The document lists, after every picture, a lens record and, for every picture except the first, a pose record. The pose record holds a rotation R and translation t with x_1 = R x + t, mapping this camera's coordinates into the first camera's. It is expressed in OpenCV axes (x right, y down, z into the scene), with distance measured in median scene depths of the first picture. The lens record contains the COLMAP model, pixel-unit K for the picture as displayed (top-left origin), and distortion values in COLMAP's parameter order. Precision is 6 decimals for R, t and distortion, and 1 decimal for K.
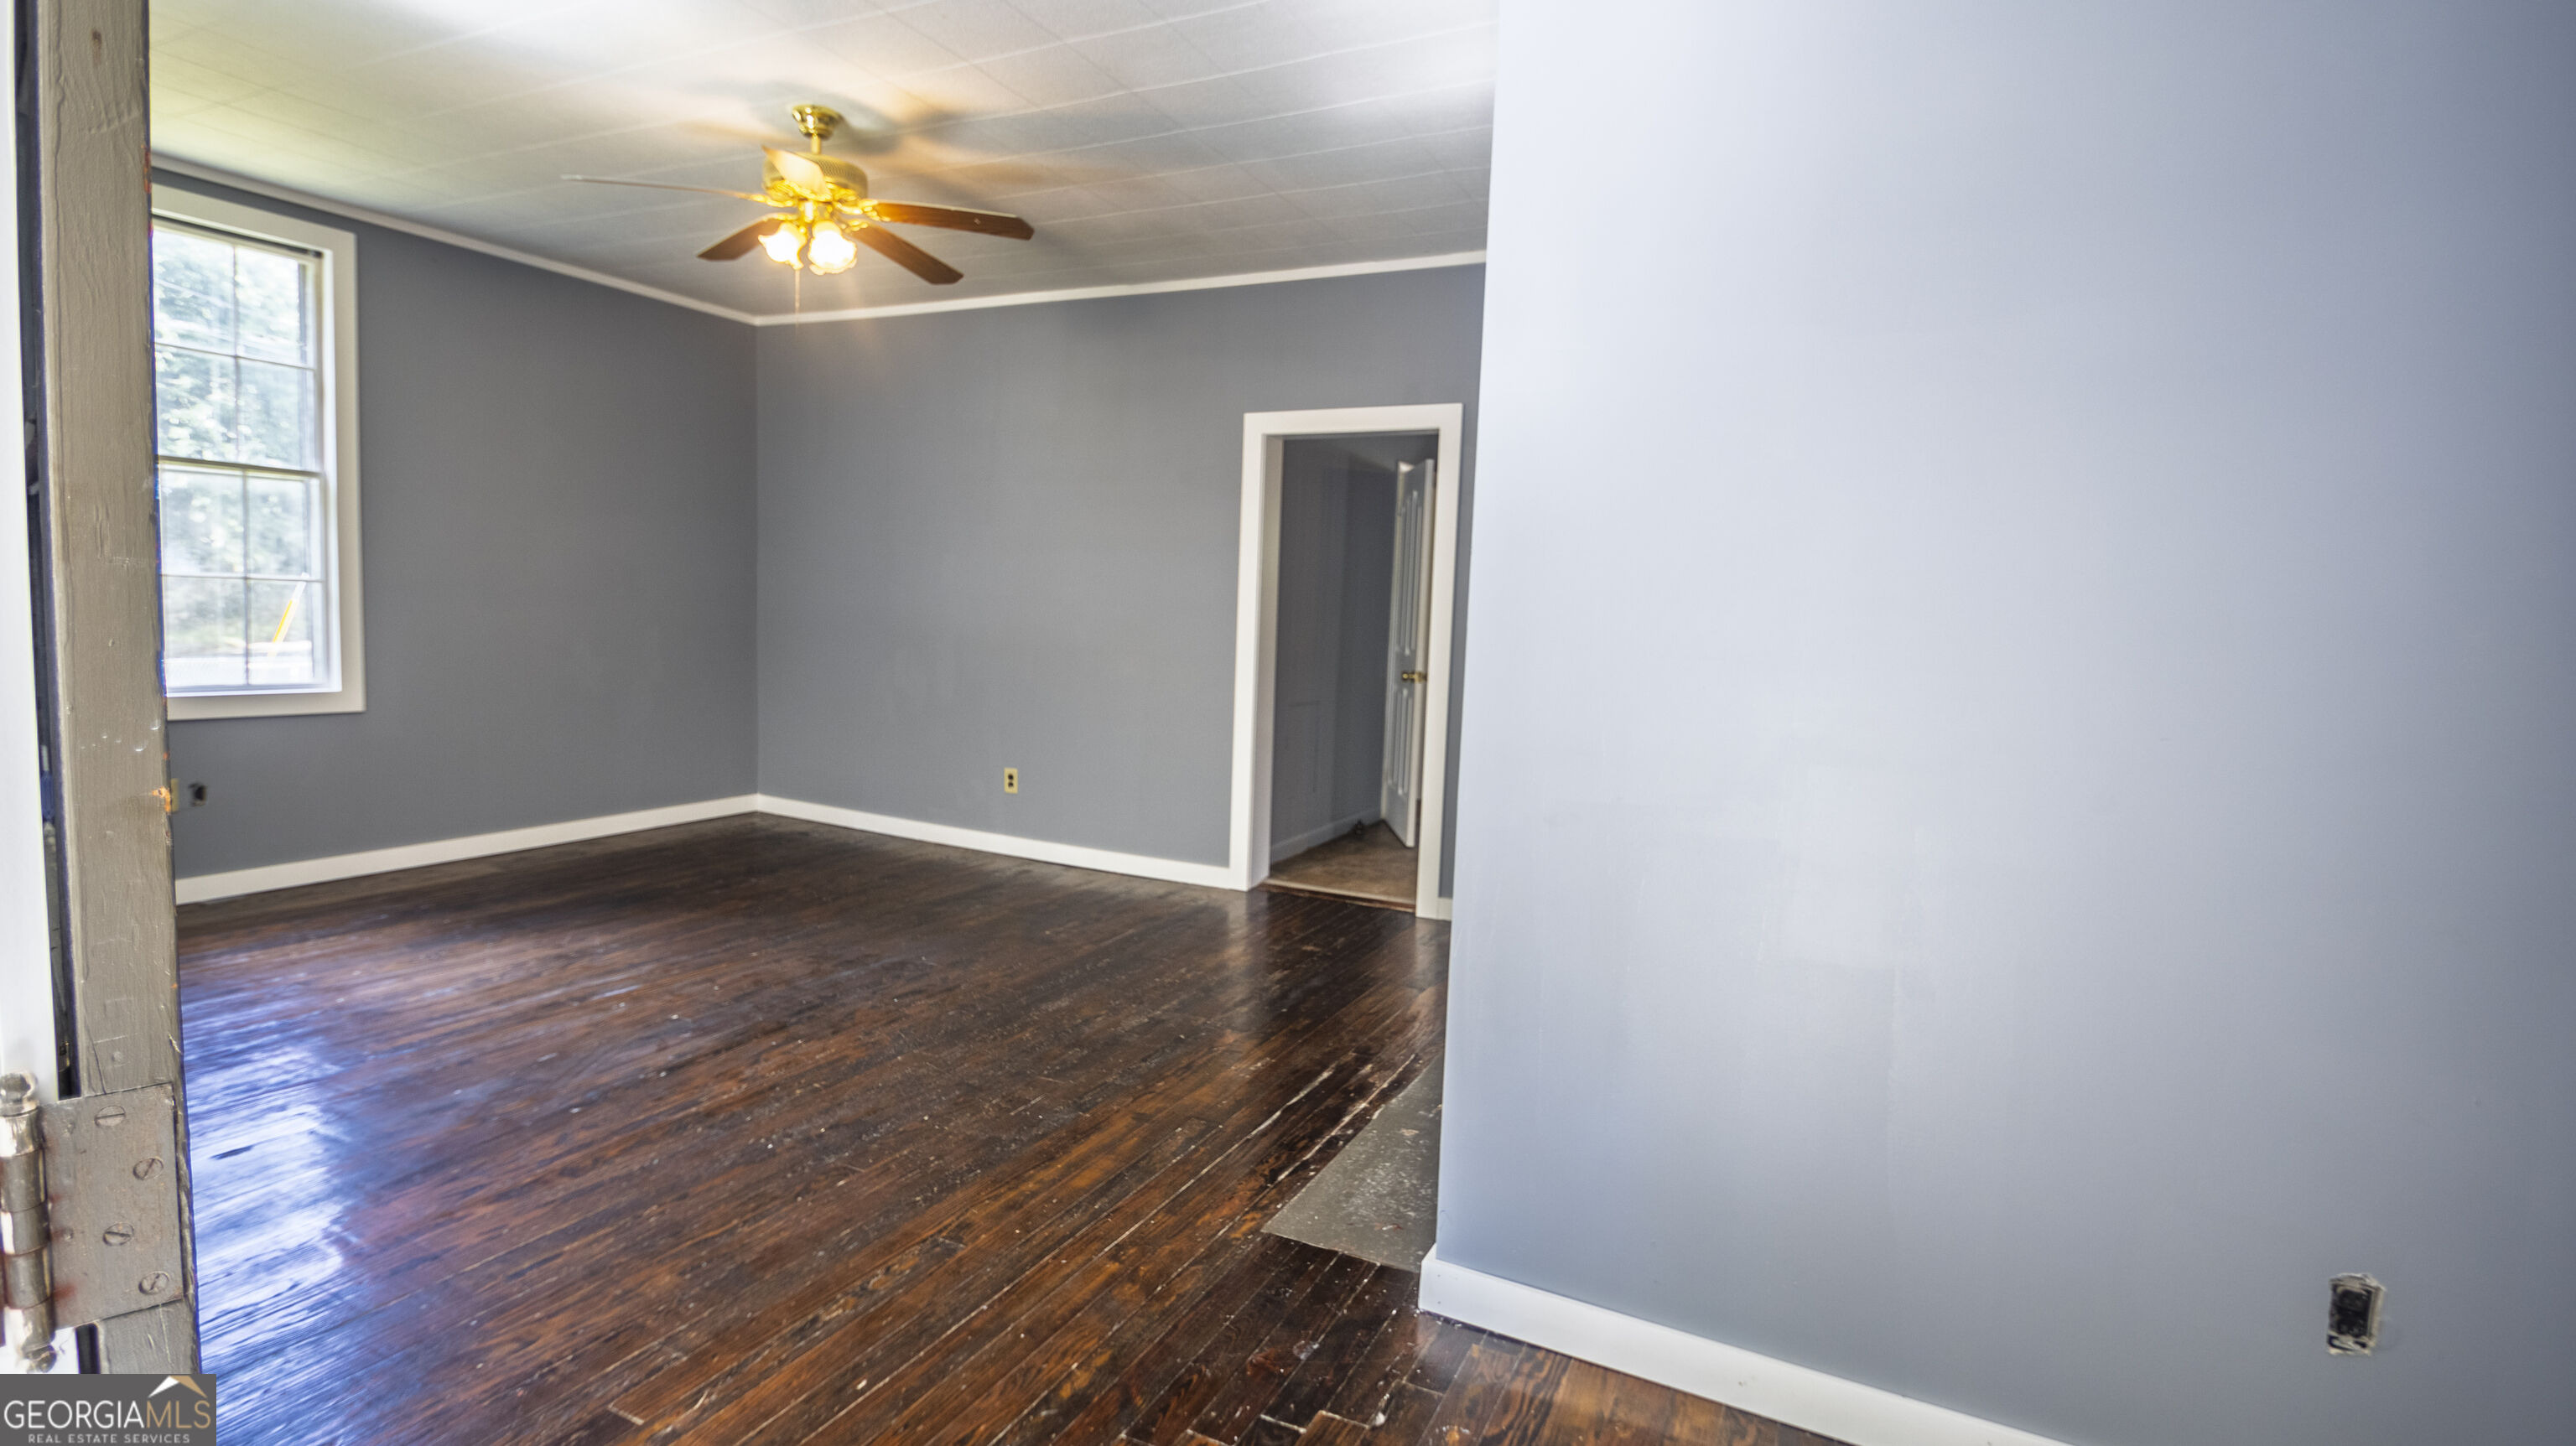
lens RADIAL K [[1226.3, 0, 1286.5], [0, 1226.3, 720.4], [0, 0, 1]] dist [-0.001714, -0.000451]
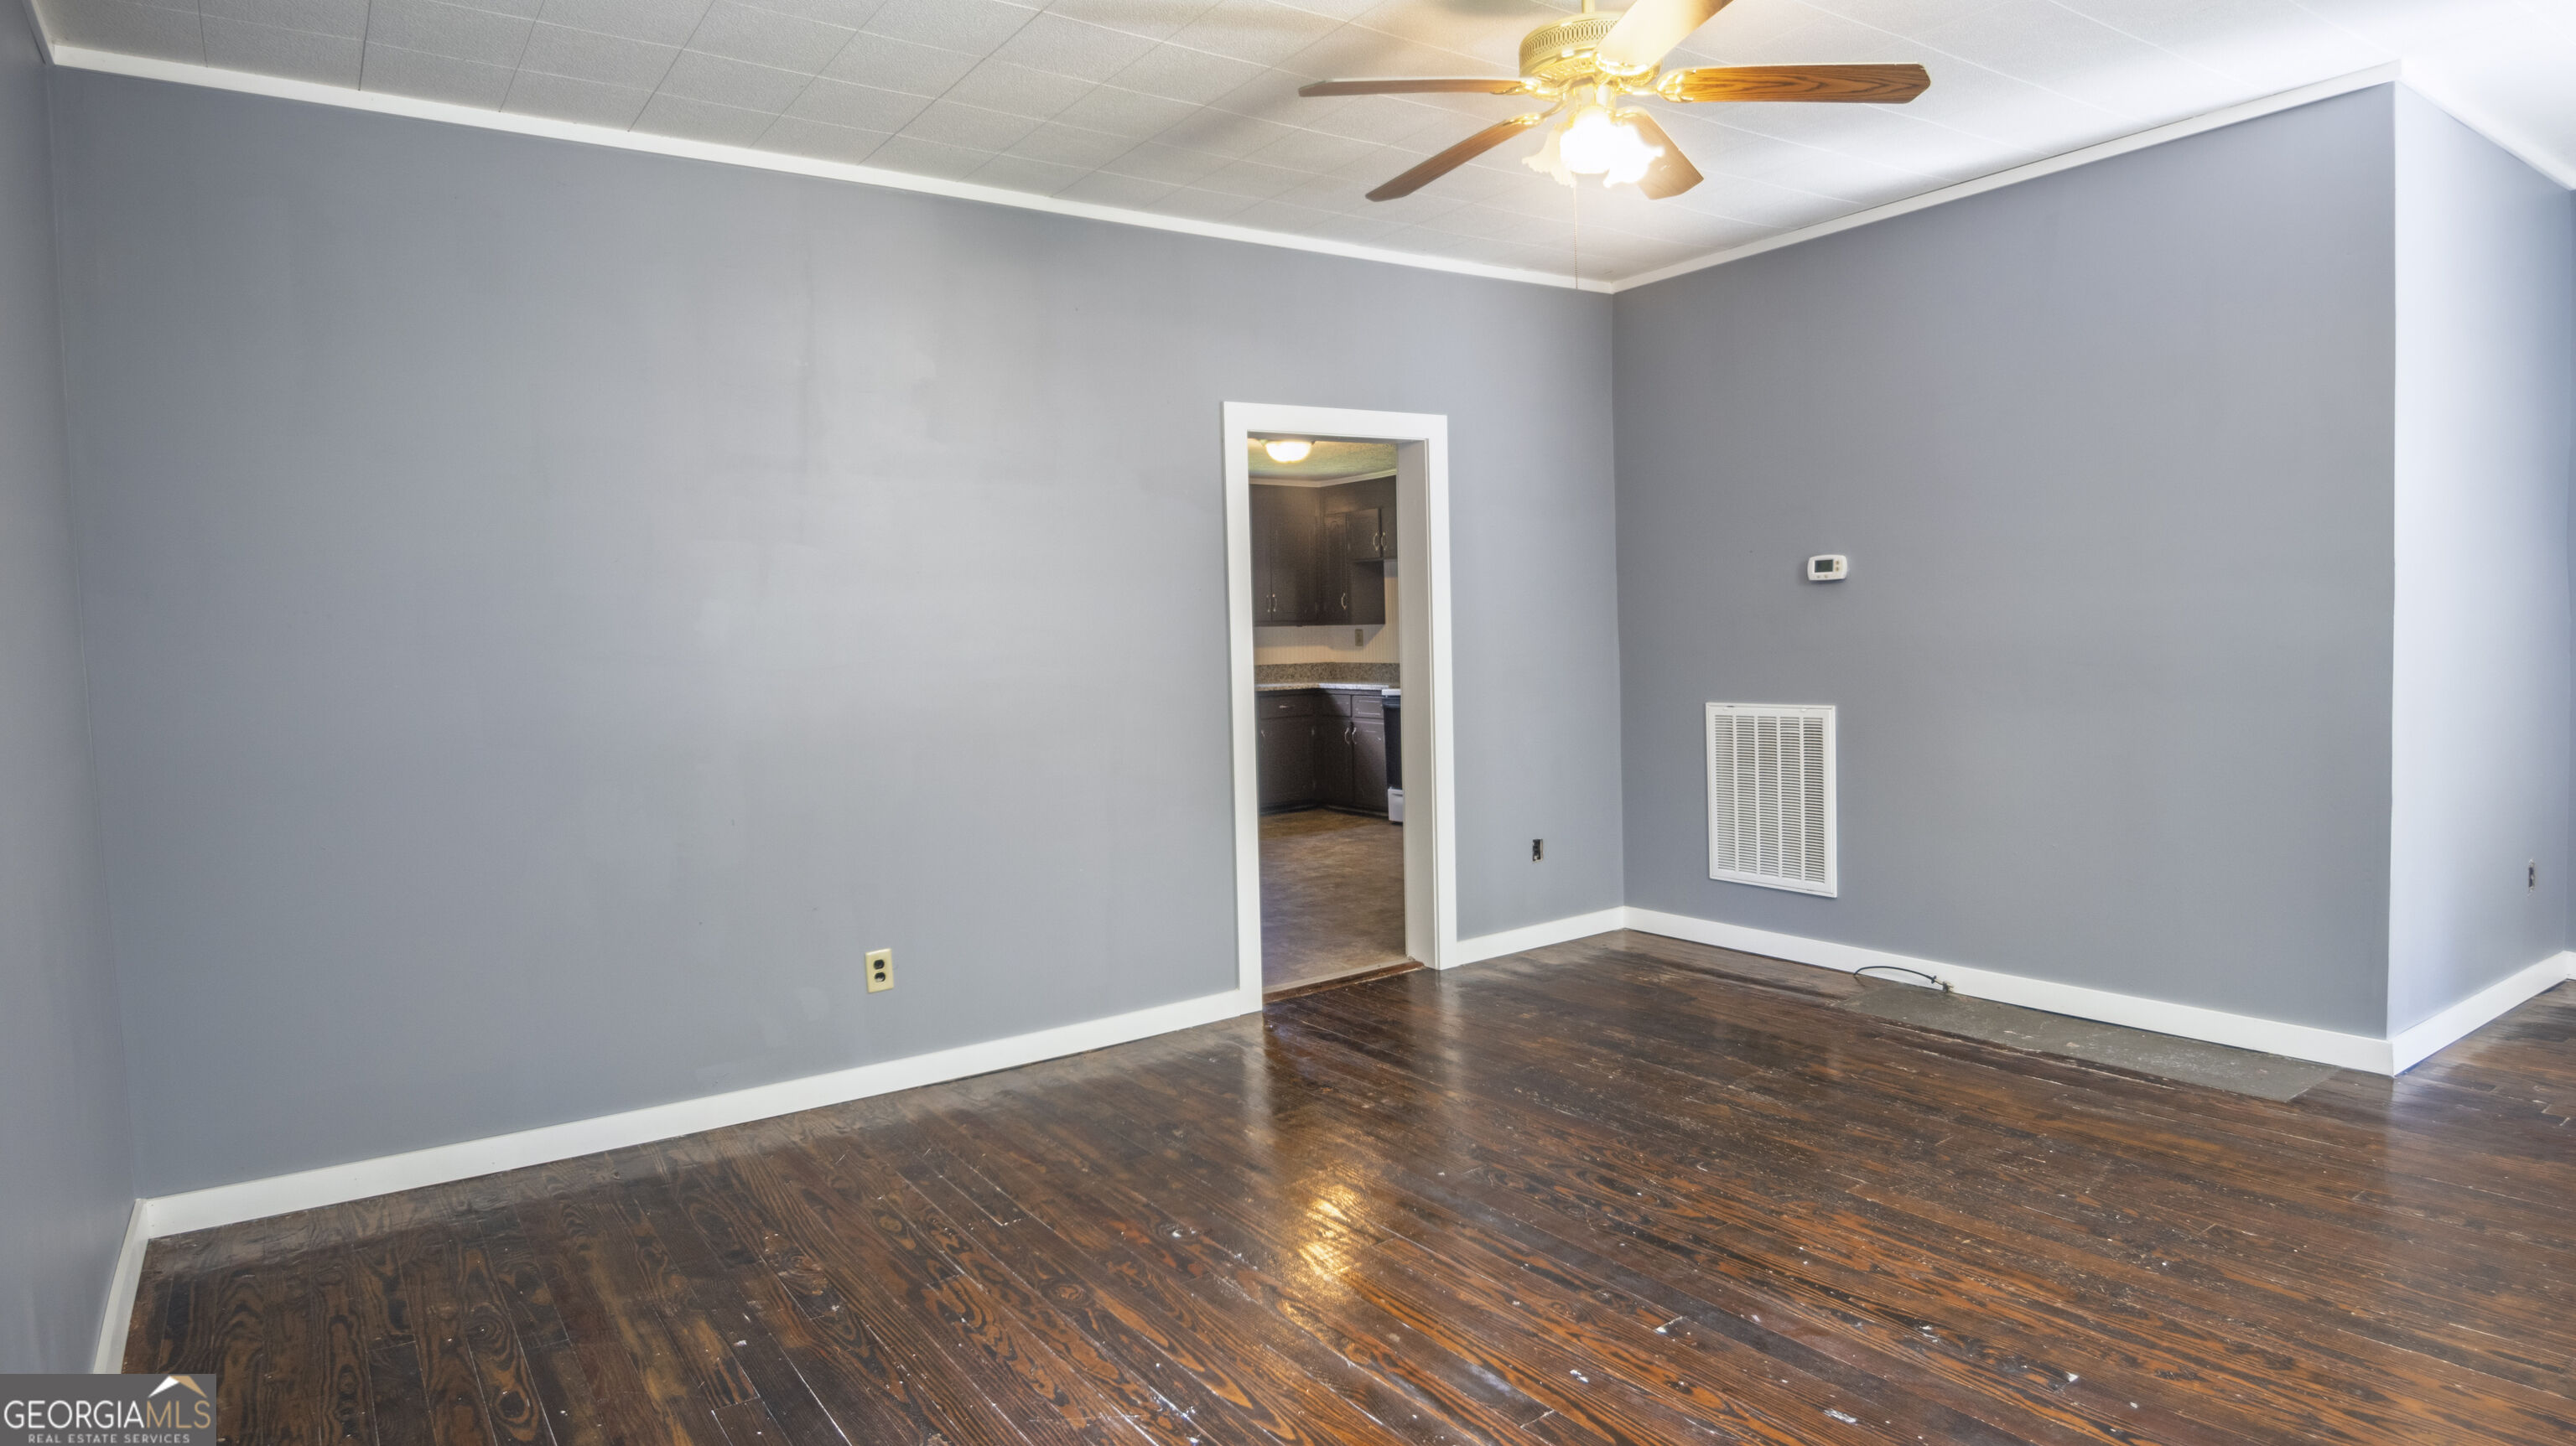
lens RADIAL K [[1441.4, 0, 1280.8], [0, 1441.4, 723.1], [0, 0, 1]] dist [-0.004758, -0.014255]
pose [[0.476955, -0.114646, 0.871418, -1.276243], [0.137063, 0.989029, 0.055100, -0.143808], [-0.868175, 0.093159, 0.487436, 0.824825]]
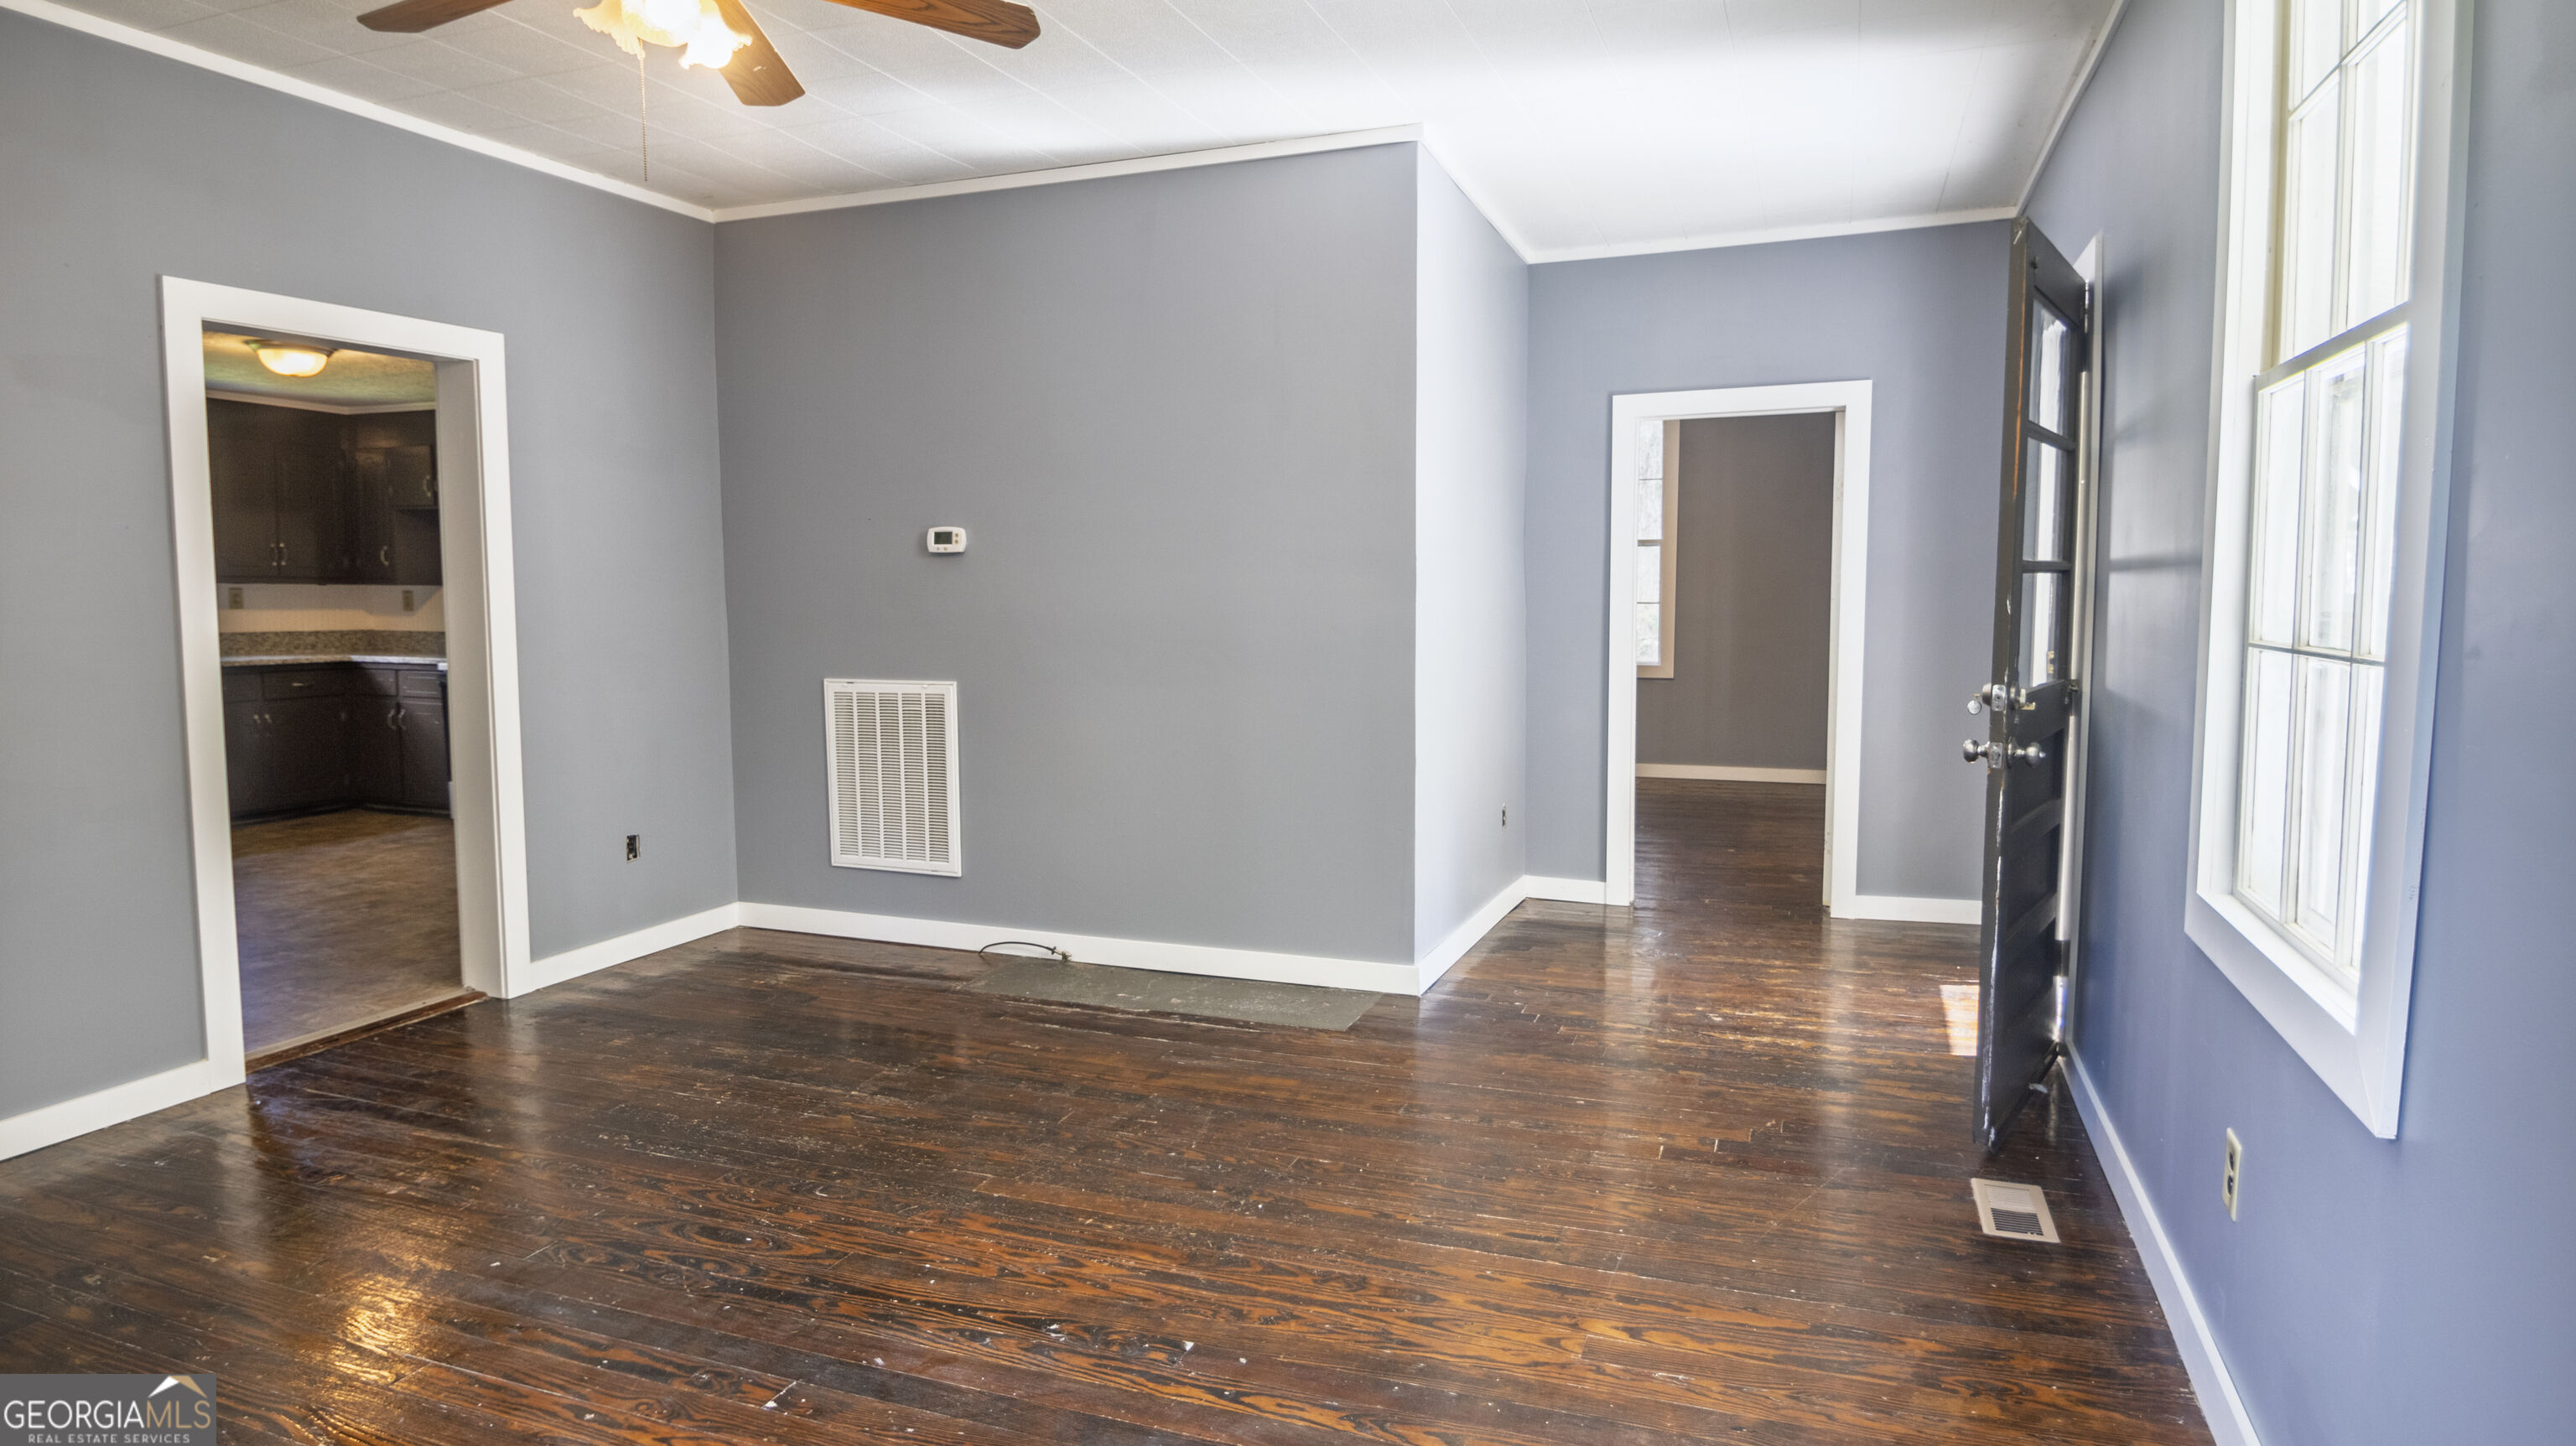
lens RADIAL K [[1441.4, 0, 1299.7], [0, 1441.4, 723.9], [0, 0, 1]] dist [-0.004758, -0.014255]
pose [[-0.097652, -0.134640, 0.986071, -1.182506], [0.091936, 0.985350, 0.143646, -0.136438], [-0.990965, 0.104683, -0.083844, 0.833429]]
